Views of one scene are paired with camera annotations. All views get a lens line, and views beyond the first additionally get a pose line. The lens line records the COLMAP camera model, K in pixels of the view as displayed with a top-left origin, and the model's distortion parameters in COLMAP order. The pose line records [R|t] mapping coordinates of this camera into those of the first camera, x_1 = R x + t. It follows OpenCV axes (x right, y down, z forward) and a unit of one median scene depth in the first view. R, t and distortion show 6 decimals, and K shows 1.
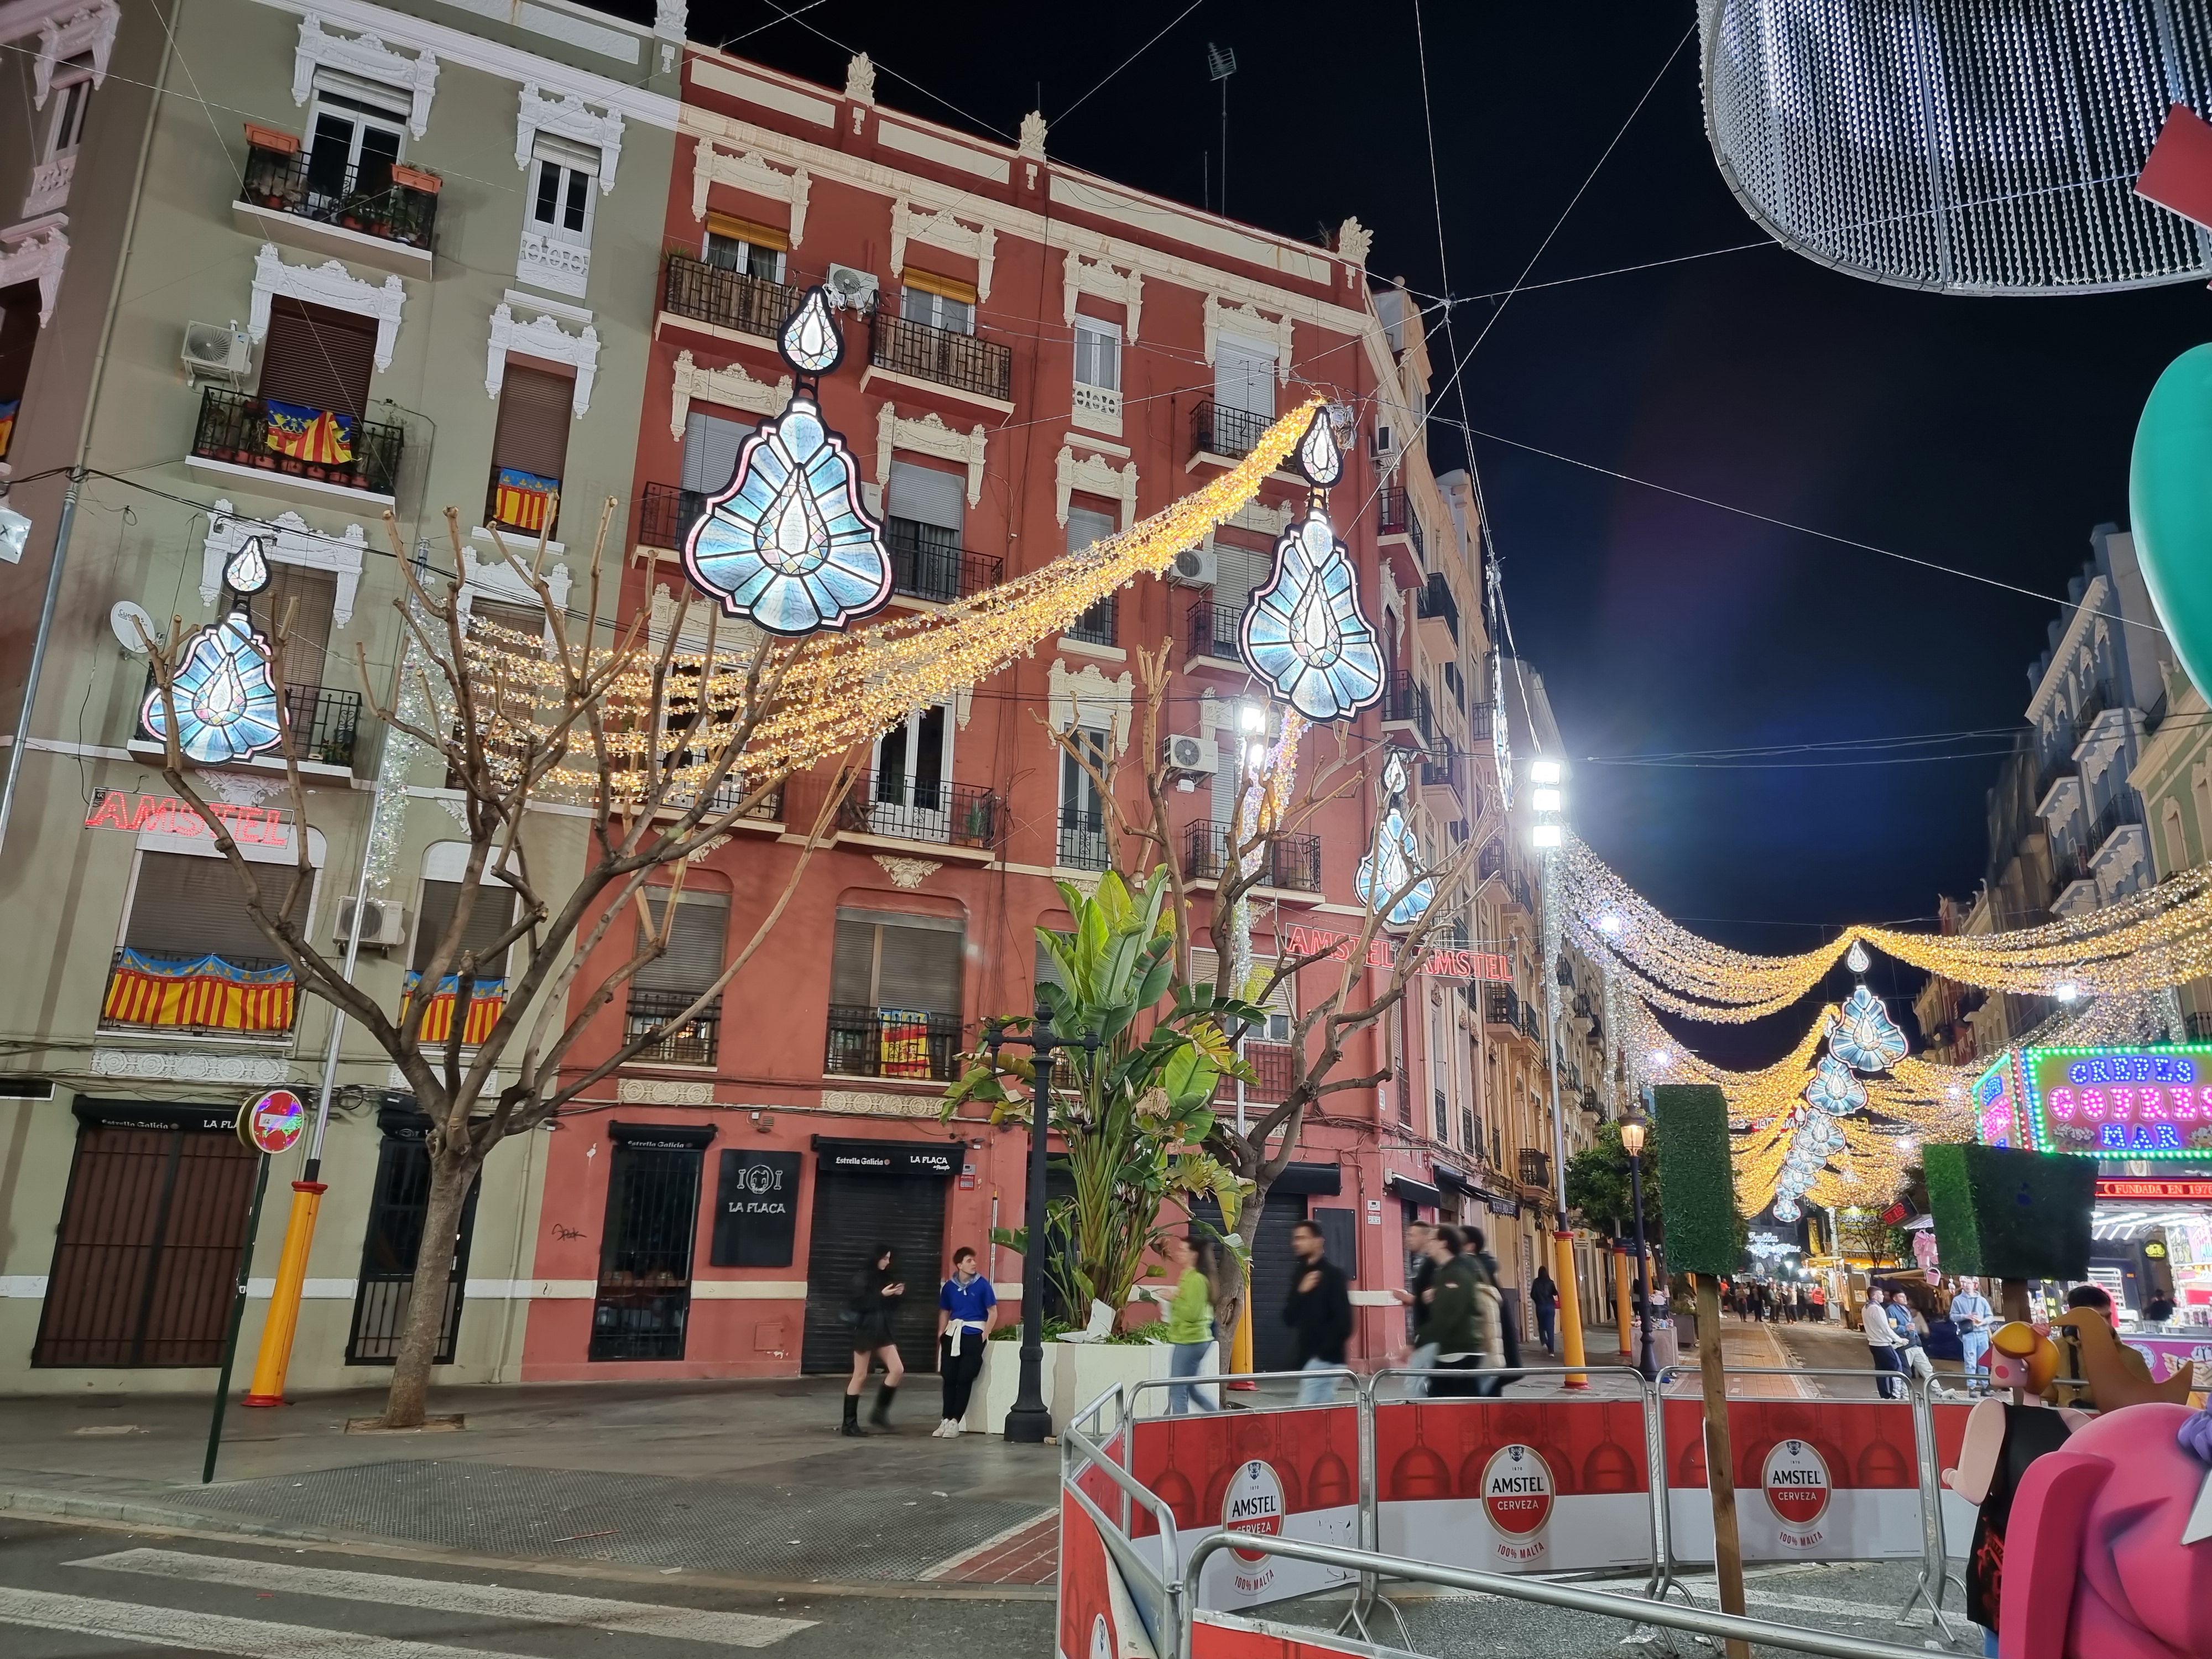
lens RADIAL K [[1553.4, 0, 1106.0], [0, 1553.4, 829.5], [0, 0, 1]] dist [0.110068, -0.119792]
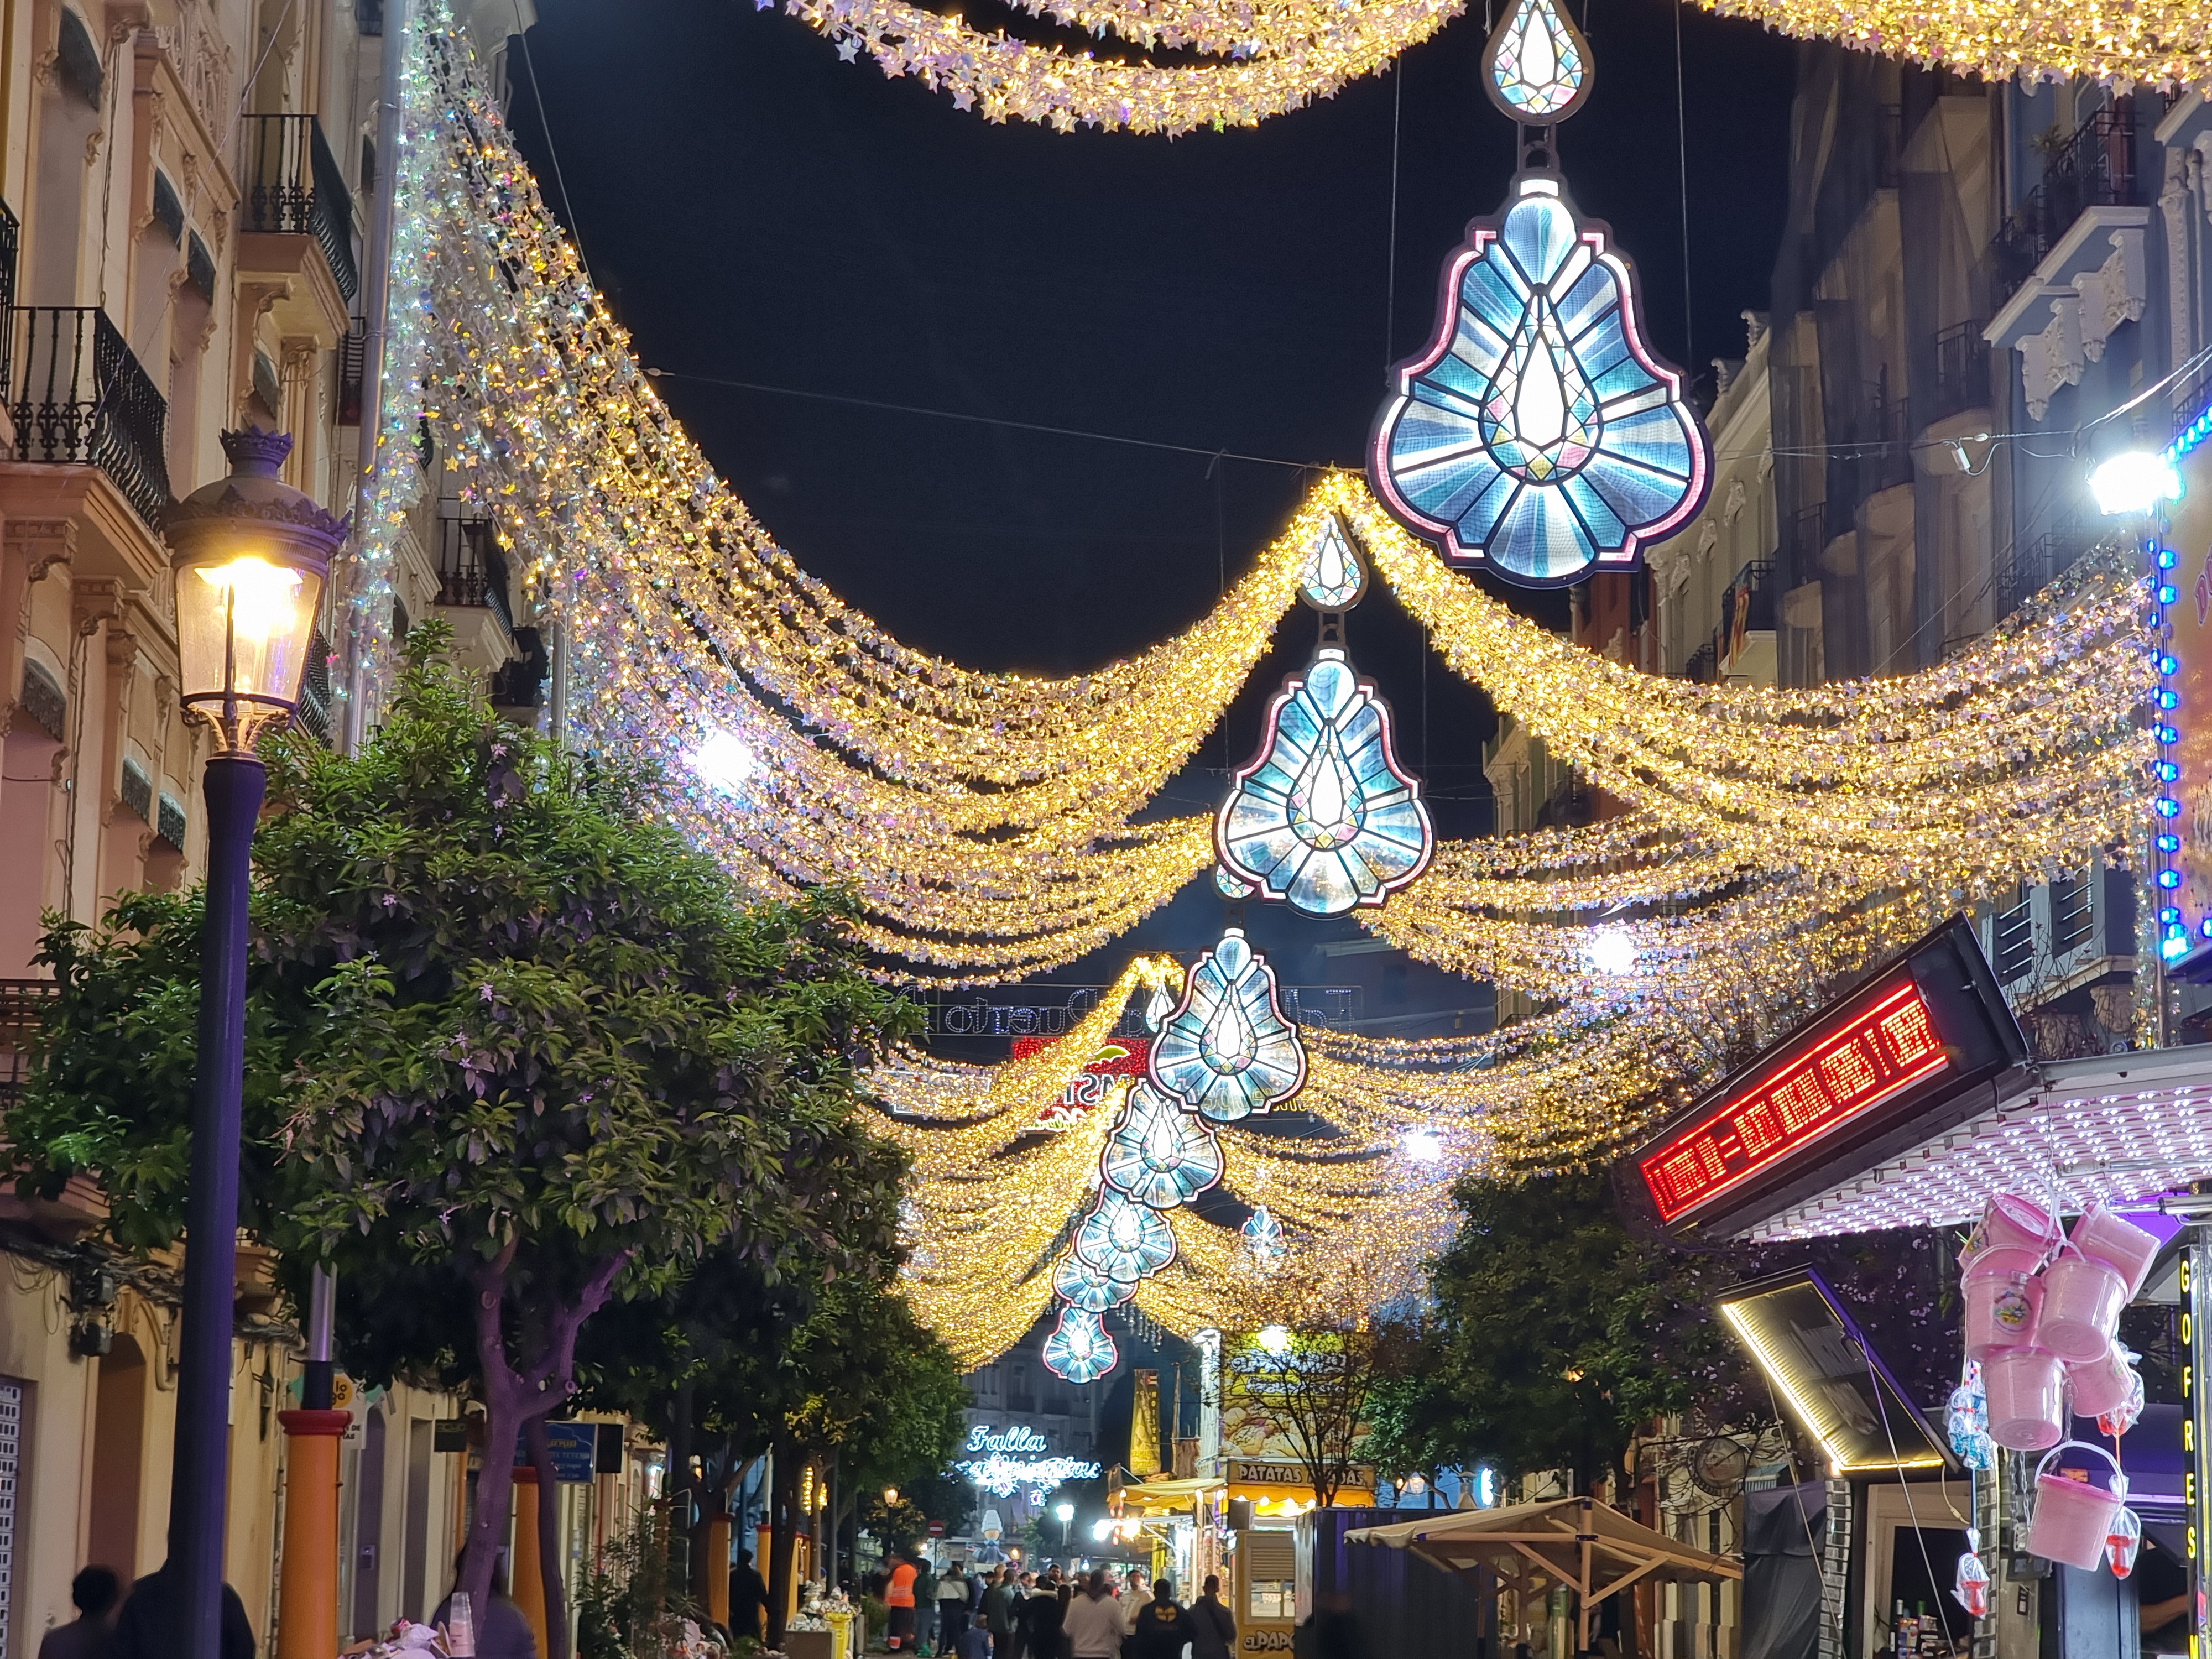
lens RADIAL K [[4637.4, 0, 1106.0], [0, 4637.4, 829.5], [0, 0, 1]] dist [-0.015534, -0.014995]
pose [[0.919912, 0.052377, 0.388610, 0.100058], [-0.098491, 0.990131, 0.099697, 0.067632], [-0.379553, -0.129987, 0.915993, 0.236322]]
